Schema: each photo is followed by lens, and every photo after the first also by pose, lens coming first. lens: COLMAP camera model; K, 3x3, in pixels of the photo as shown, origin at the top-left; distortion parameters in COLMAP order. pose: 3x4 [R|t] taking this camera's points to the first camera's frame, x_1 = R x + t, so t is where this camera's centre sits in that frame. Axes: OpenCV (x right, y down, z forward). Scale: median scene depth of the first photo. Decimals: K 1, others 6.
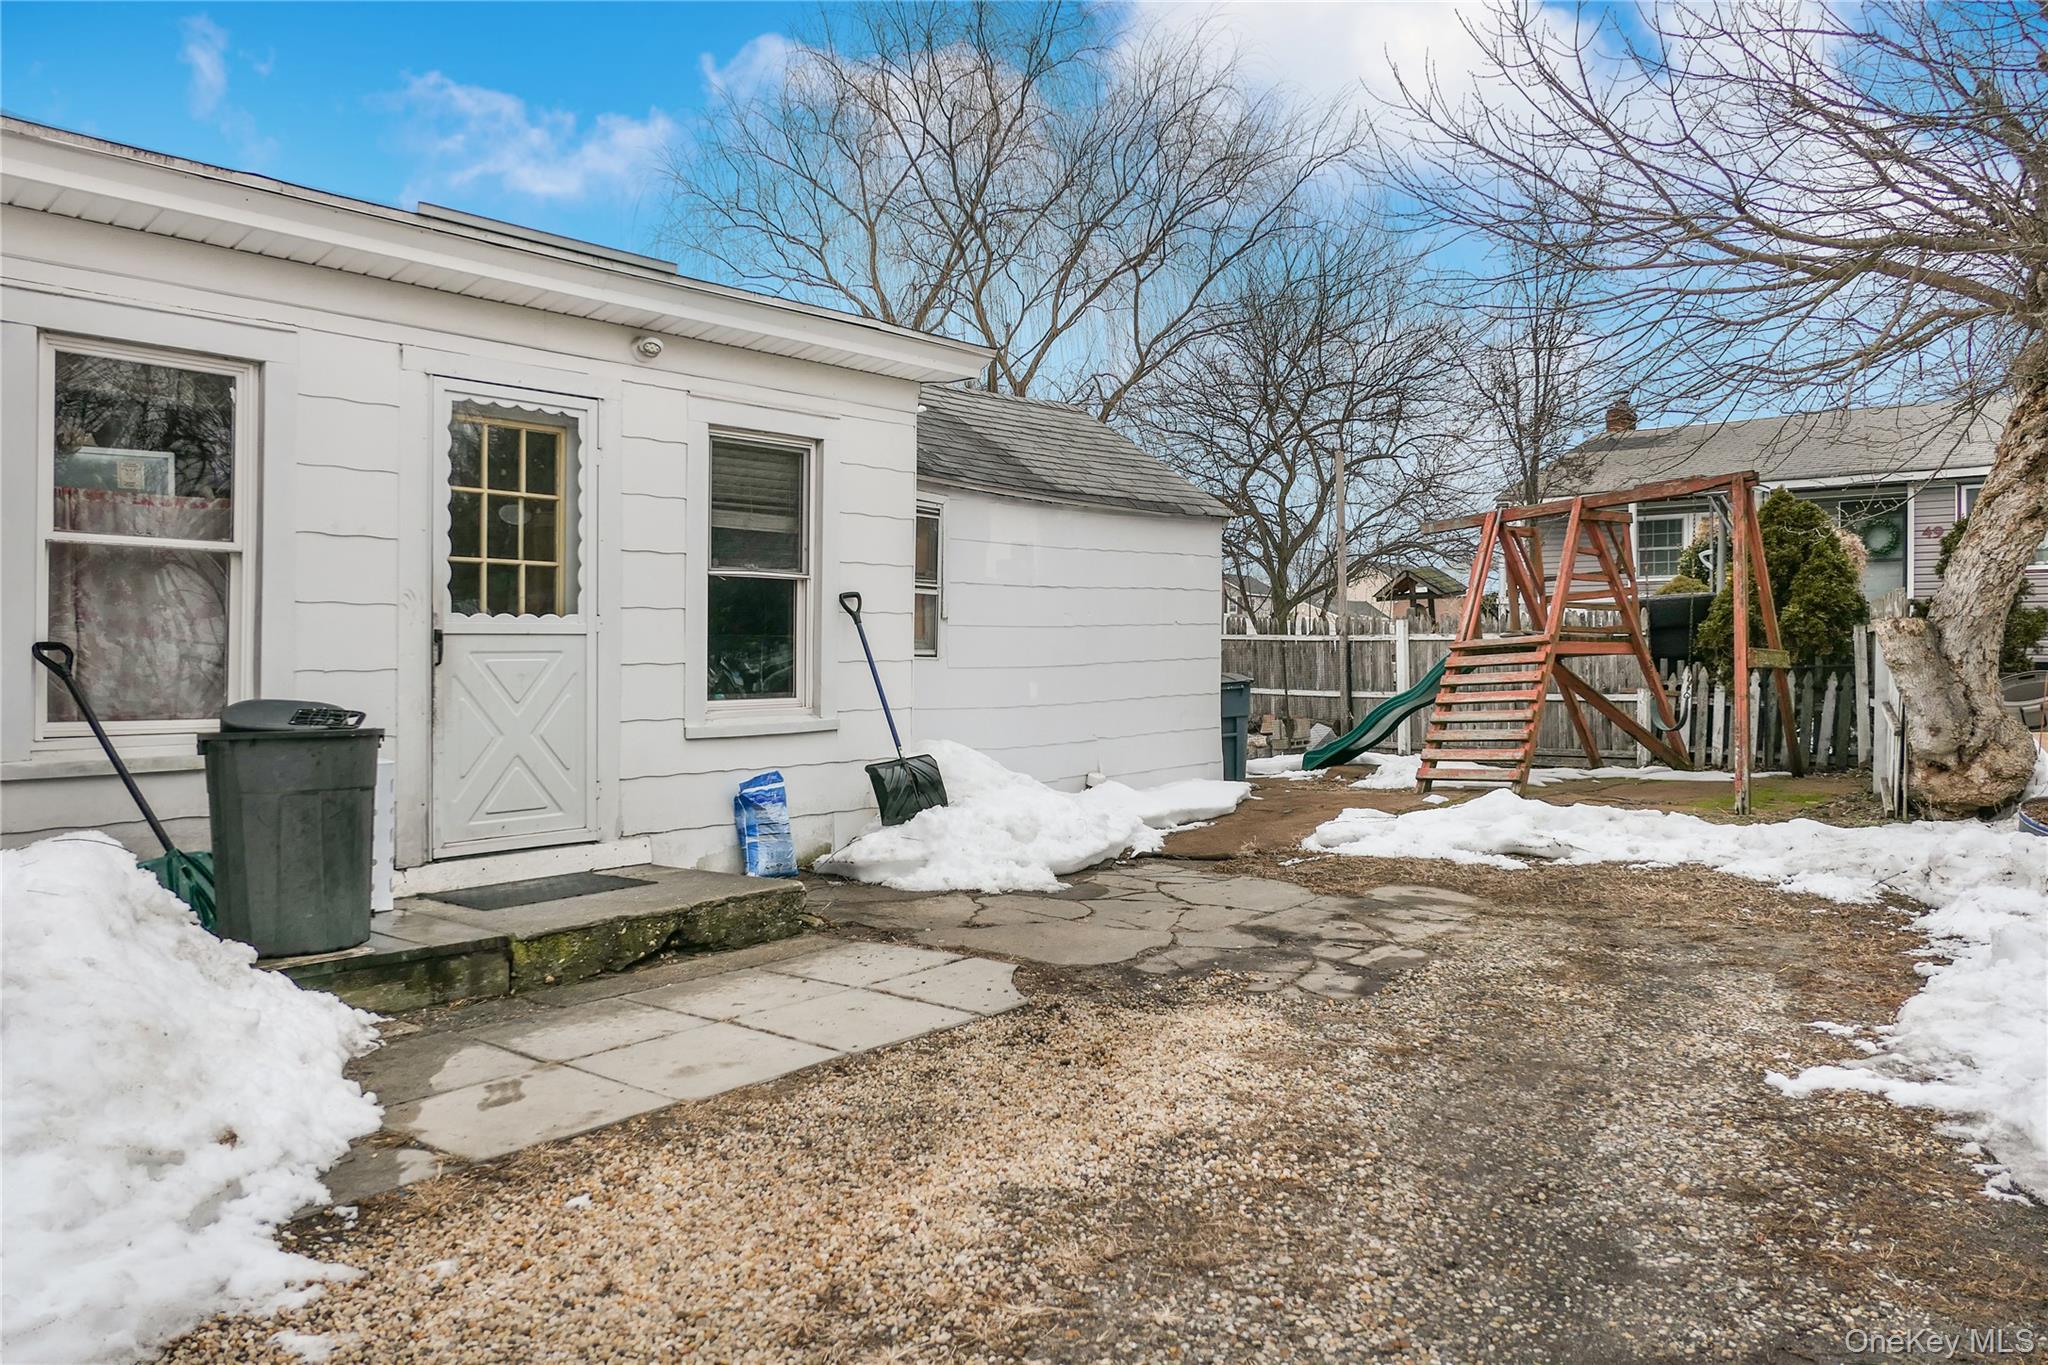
lens RADIAL K [[1450.1, 0, 1020.4], [0, 1450.1, 671.0], [0, 0, 1]] dist [-0.017233, 0.006728]
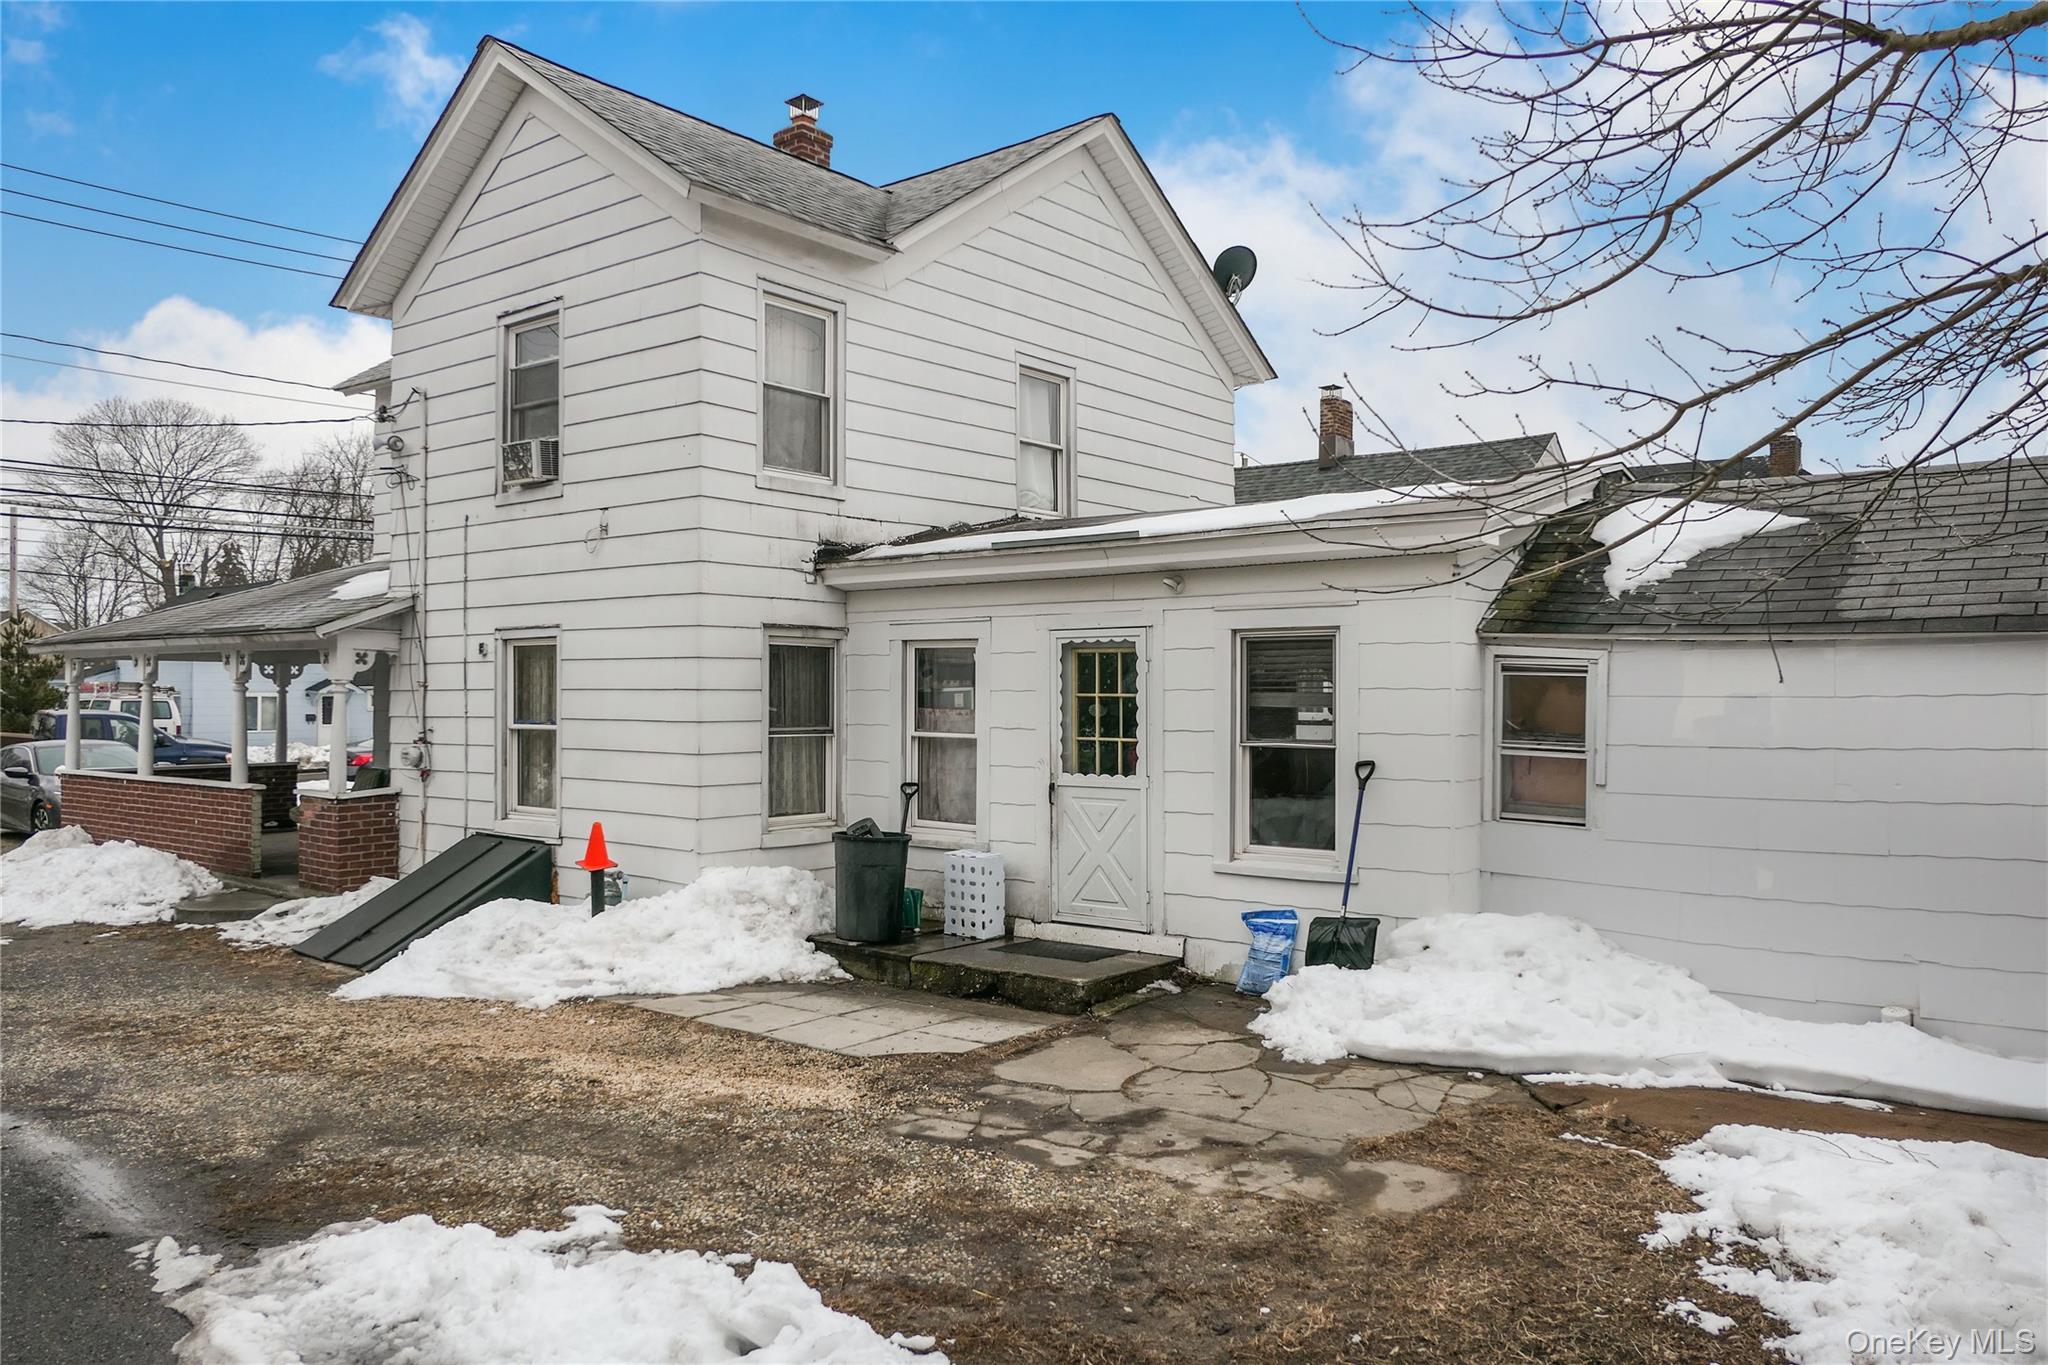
lens RADIAL K [[1450.1, 0, 1021.1], [0, 1450.1, 685.0], [0, 0, 1]] dist [-0.017233, 0.006728]
pose [[0.024744, -0.005861, -0.999677, 1.214110], [-0.017342, 0.999830, -0.006291, -0.124763], [0.999543, 0.017492, 0.024638, 0.882092]]
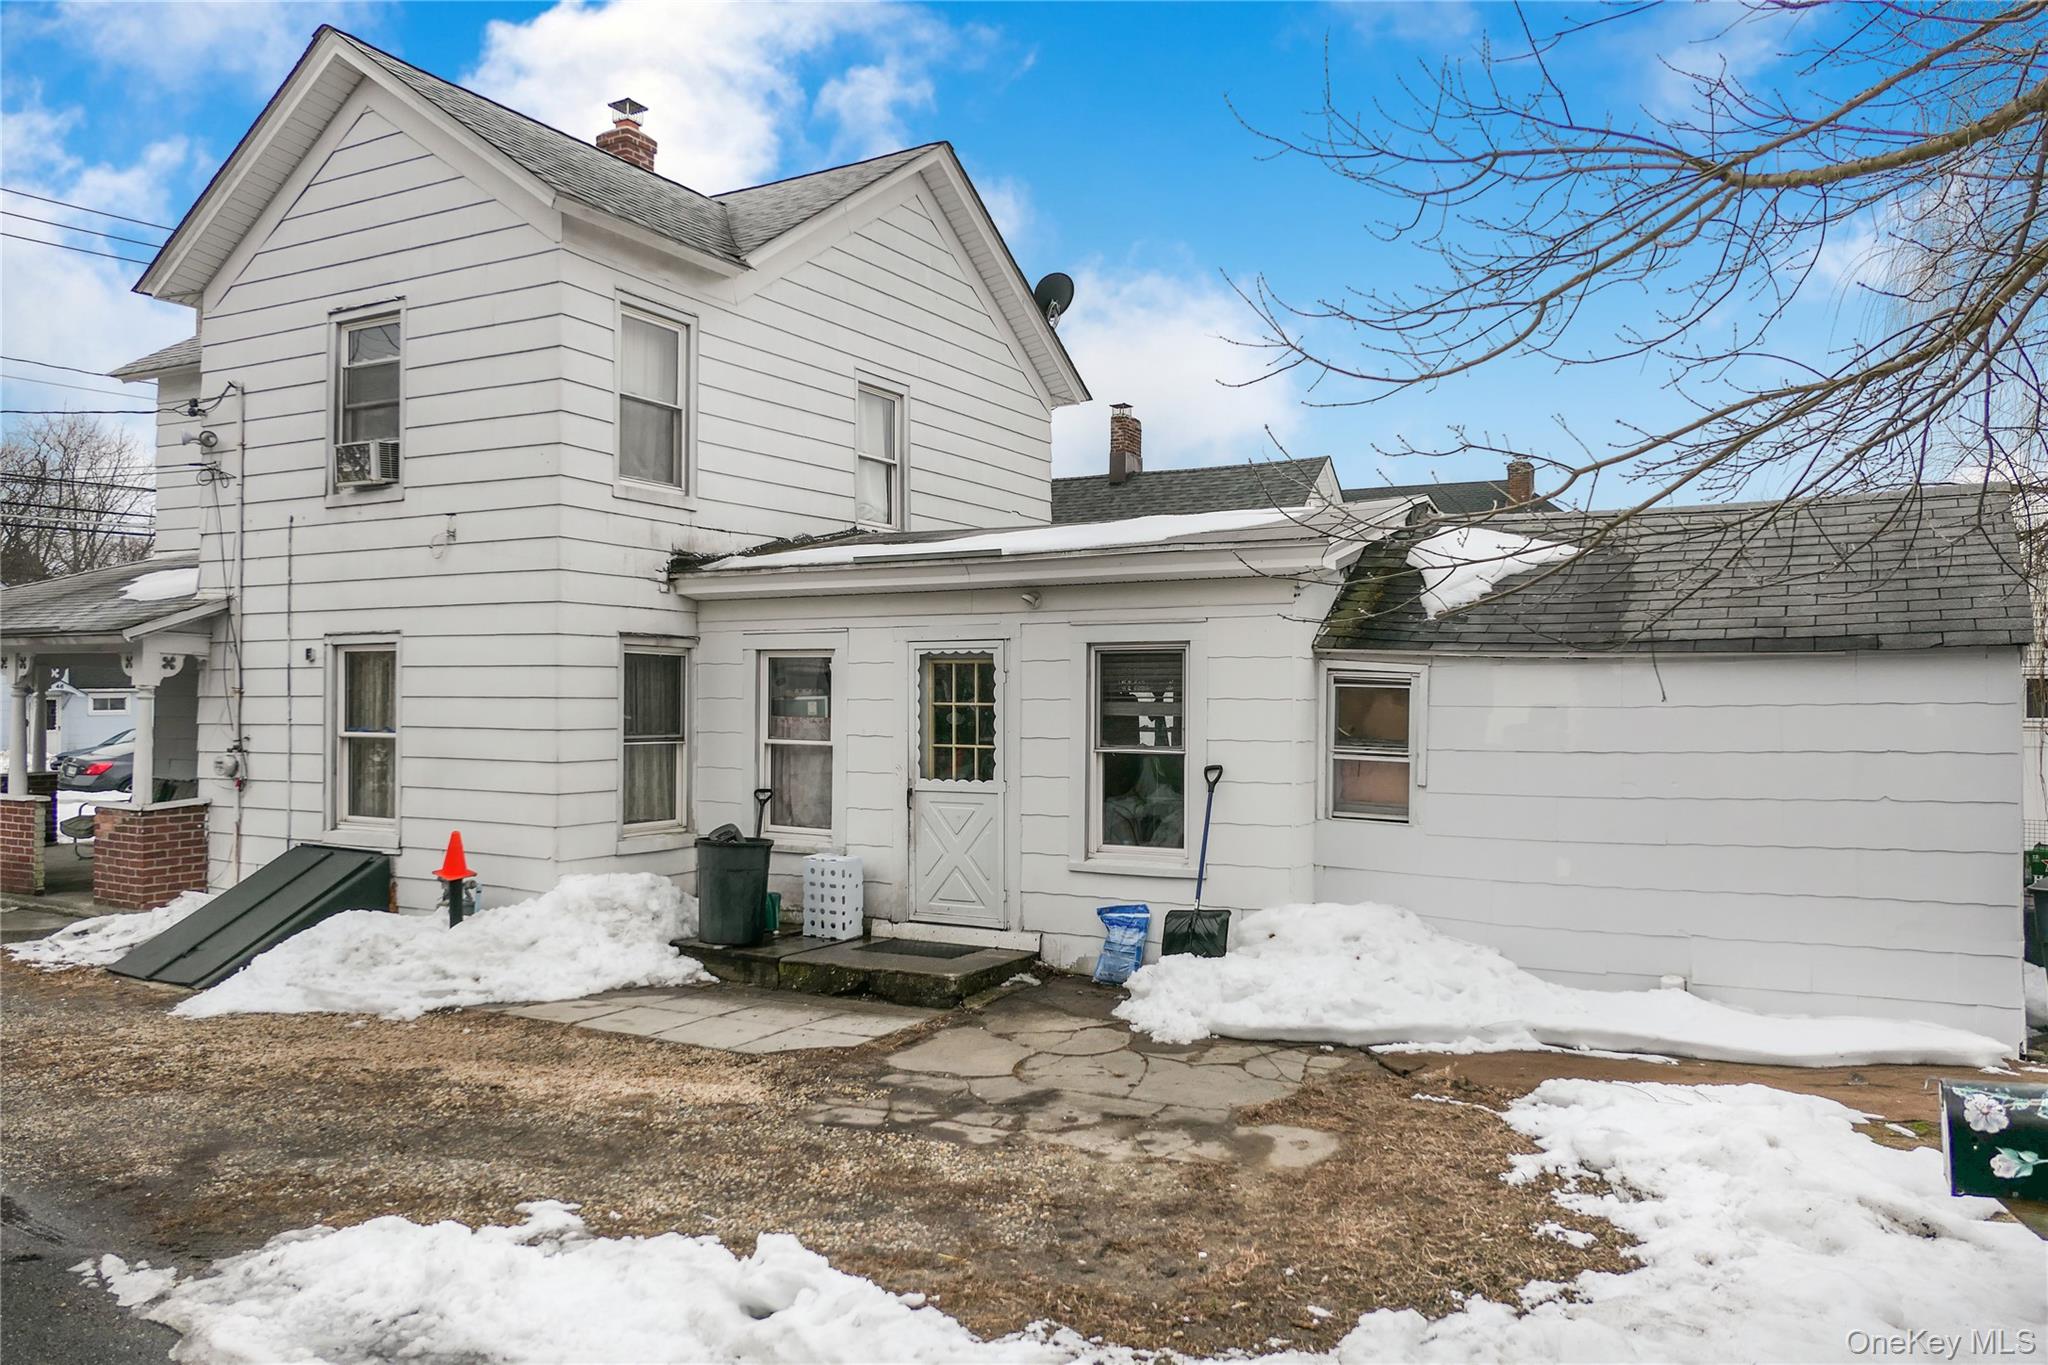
lens RADIAL K [[1450.1, 0, 1025.2], [0, 1450.1, 683.8], [0, 0, 1]] dist [-0.017233, 0.006728]
pose [[0.191181, -0.009096, -0.981513, 1.276909], [-0.019190, 0.999731, -0.013002, -0.127969], [0.981367, 0.021321, 0.190956, 0.766537]]
